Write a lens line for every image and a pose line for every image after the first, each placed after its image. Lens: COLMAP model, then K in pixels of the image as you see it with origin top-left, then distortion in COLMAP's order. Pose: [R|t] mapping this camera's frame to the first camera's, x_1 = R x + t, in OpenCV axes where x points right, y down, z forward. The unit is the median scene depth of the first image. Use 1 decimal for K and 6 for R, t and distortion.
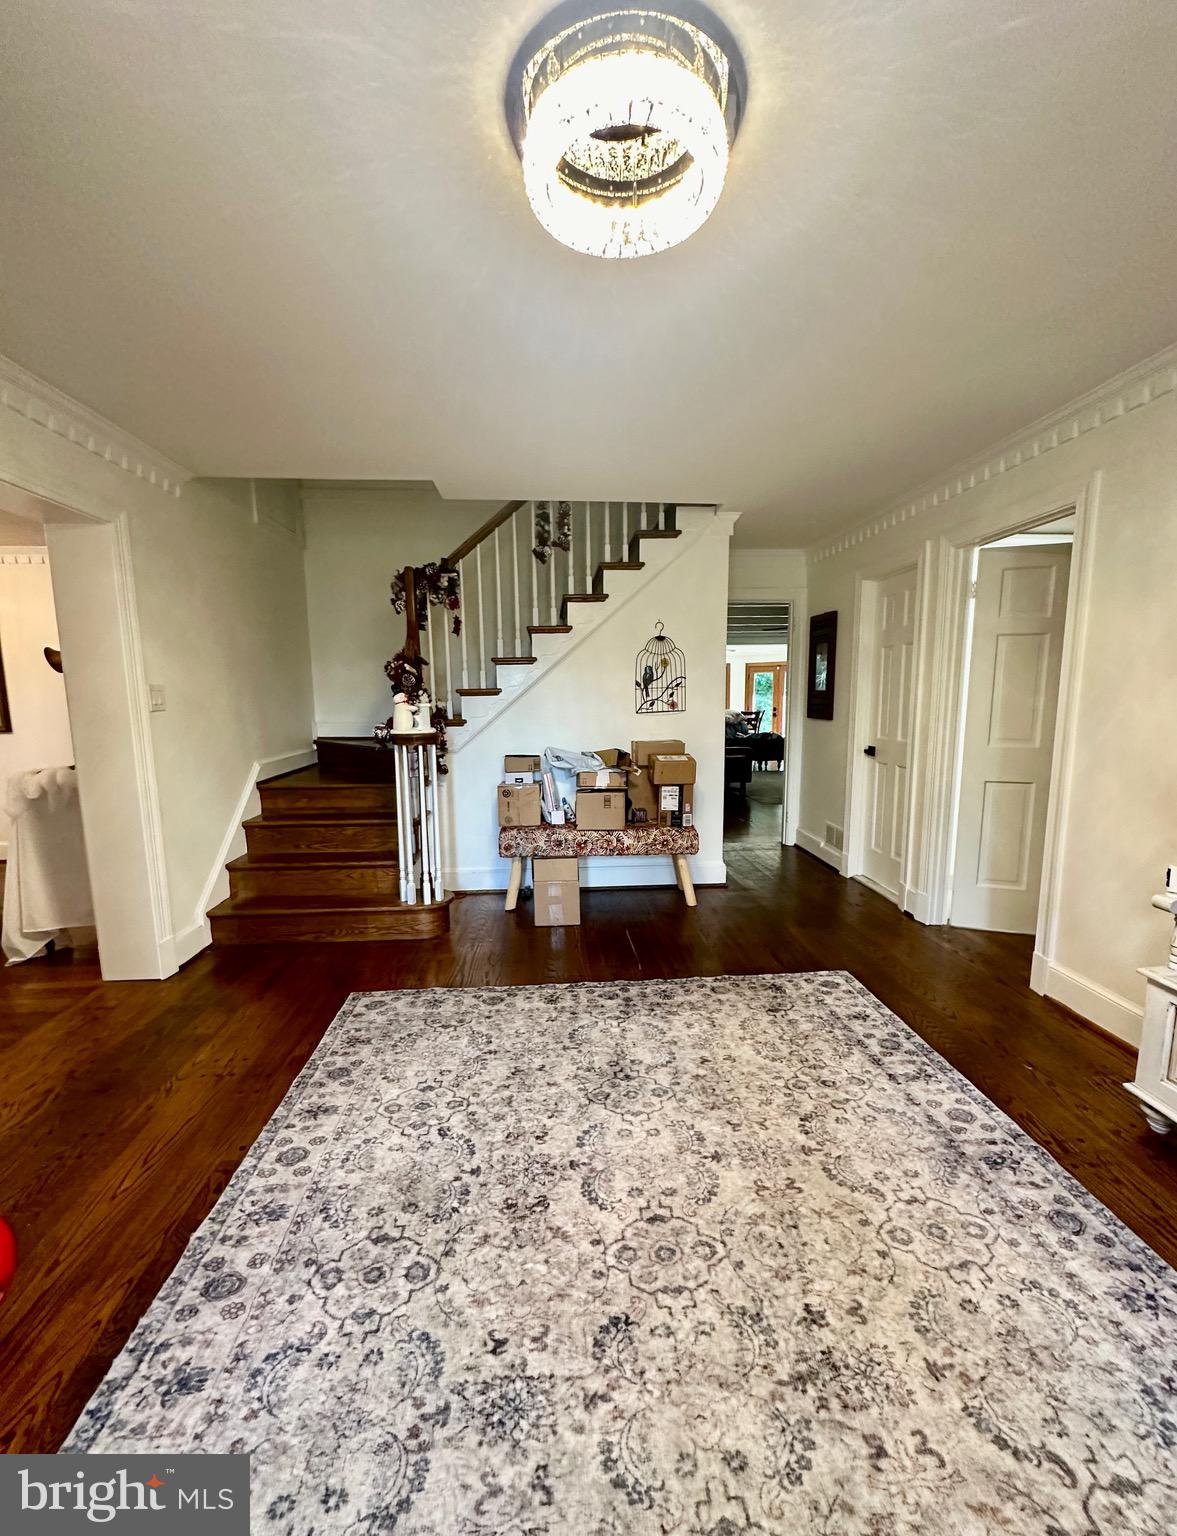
lens RADIAL K [[634.5, 0, 585.9], [0, 634.5, 779.1], [0, 0, 1]] dist [-0.001744, 0.000310]
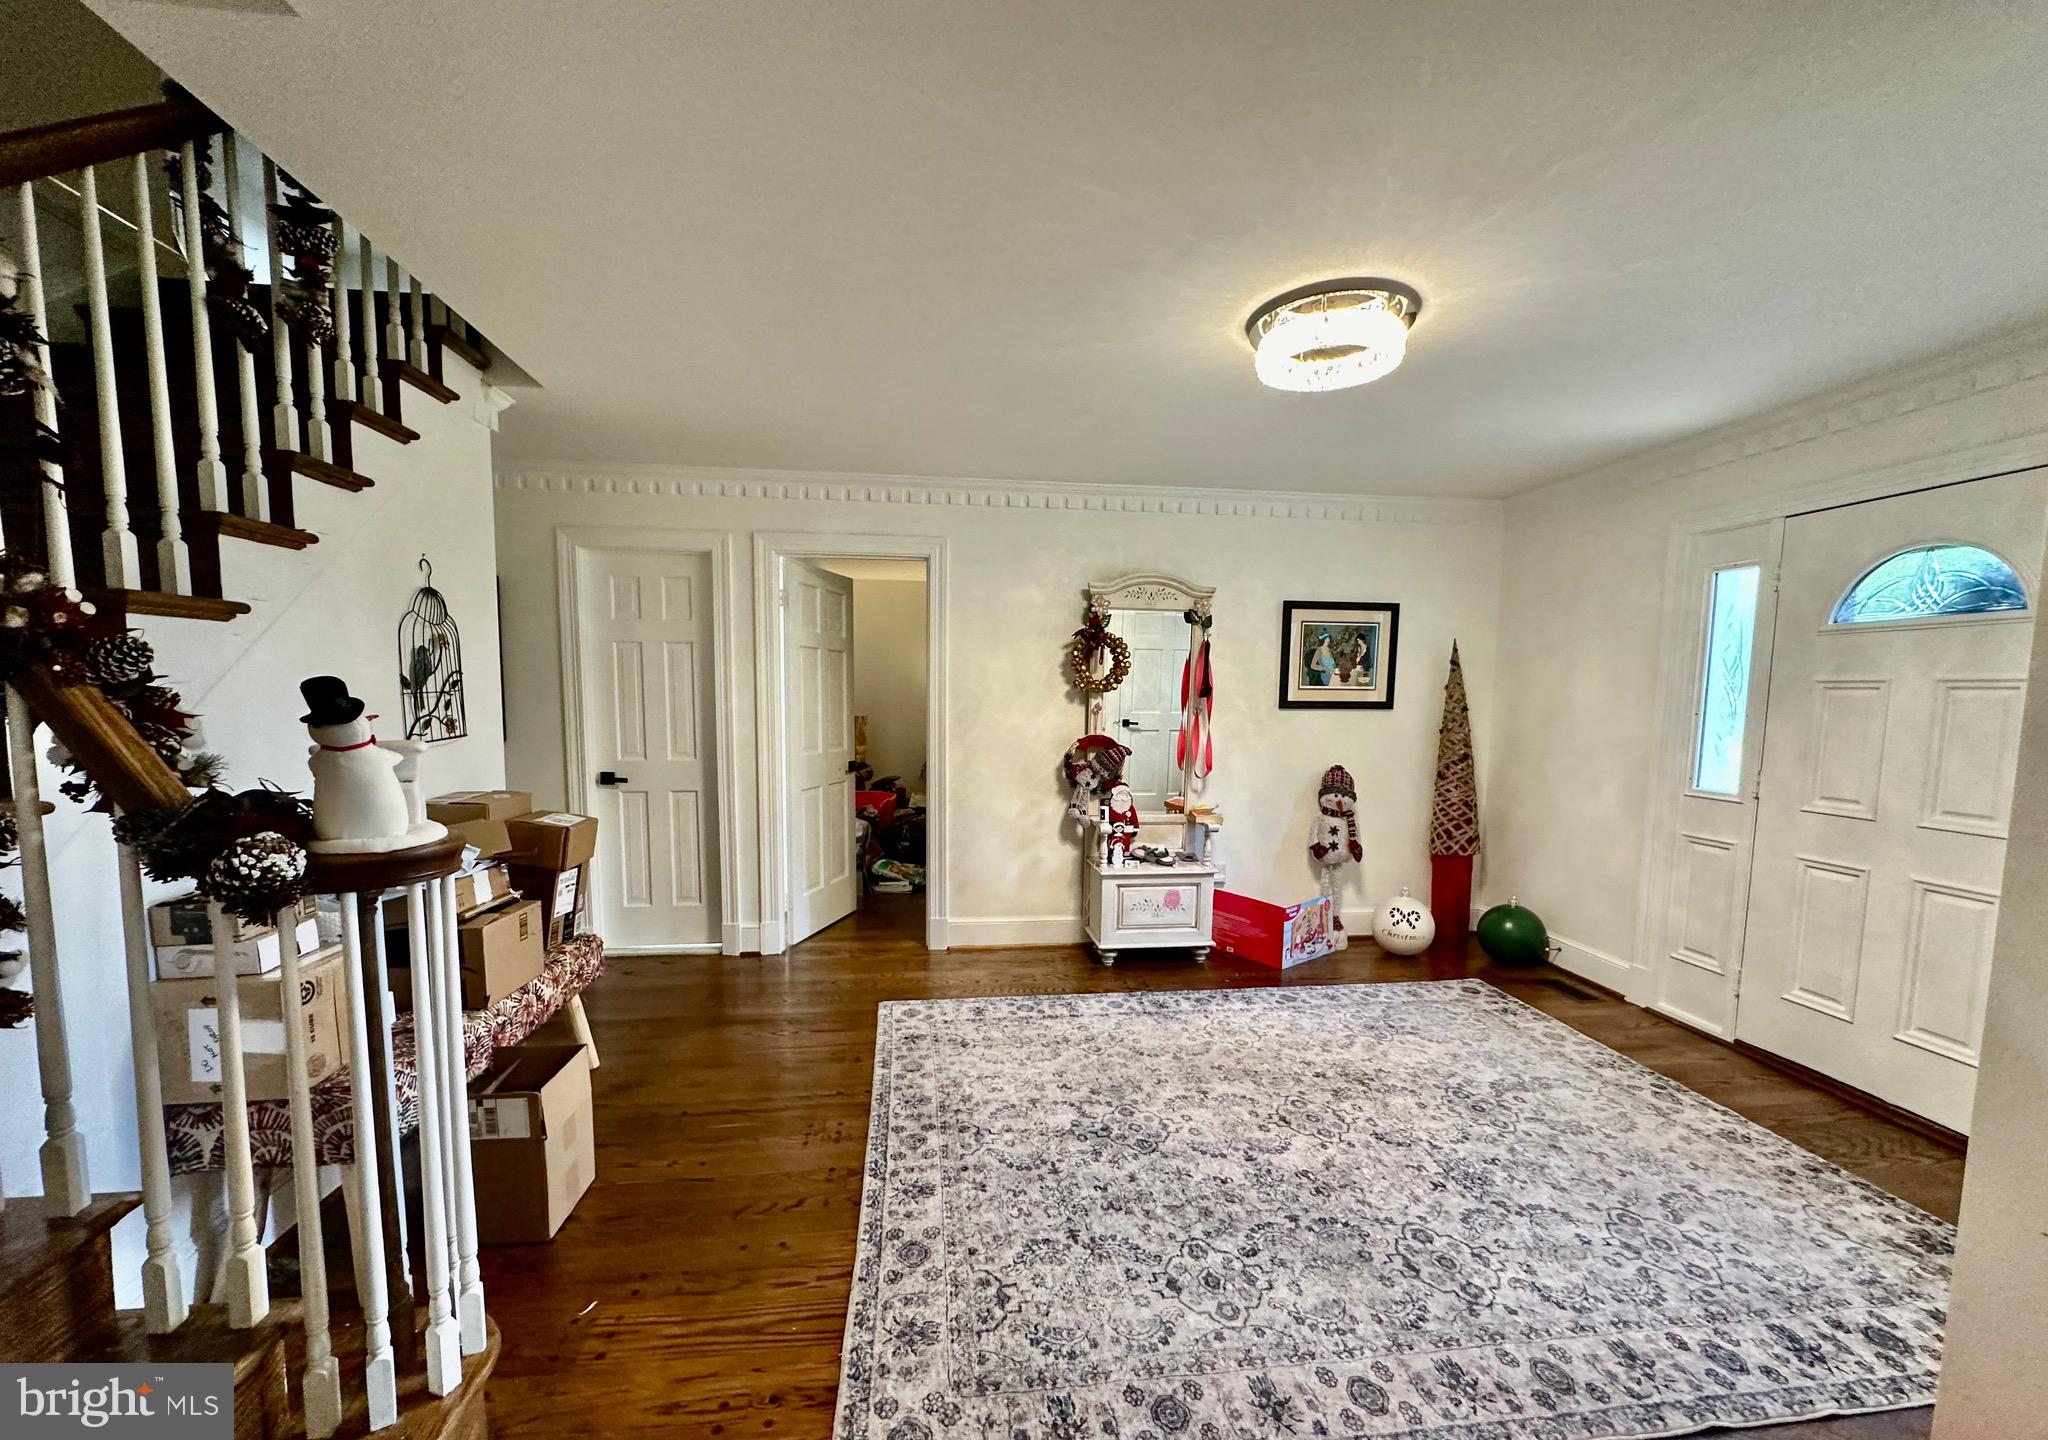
lens RADIAL K [[818.8, 0, 1026.5], [0, 818.8, 770.3], [0, 0, 1]] dist [-0.003997, -0.000110]
pose [[-0.071176, -0.084168, 0.993906, -1.188972], [0.122379, 0.988169, 0.092446, -0.183055], [-0.989928, 0.128213, -0.060033, 1.264398]]
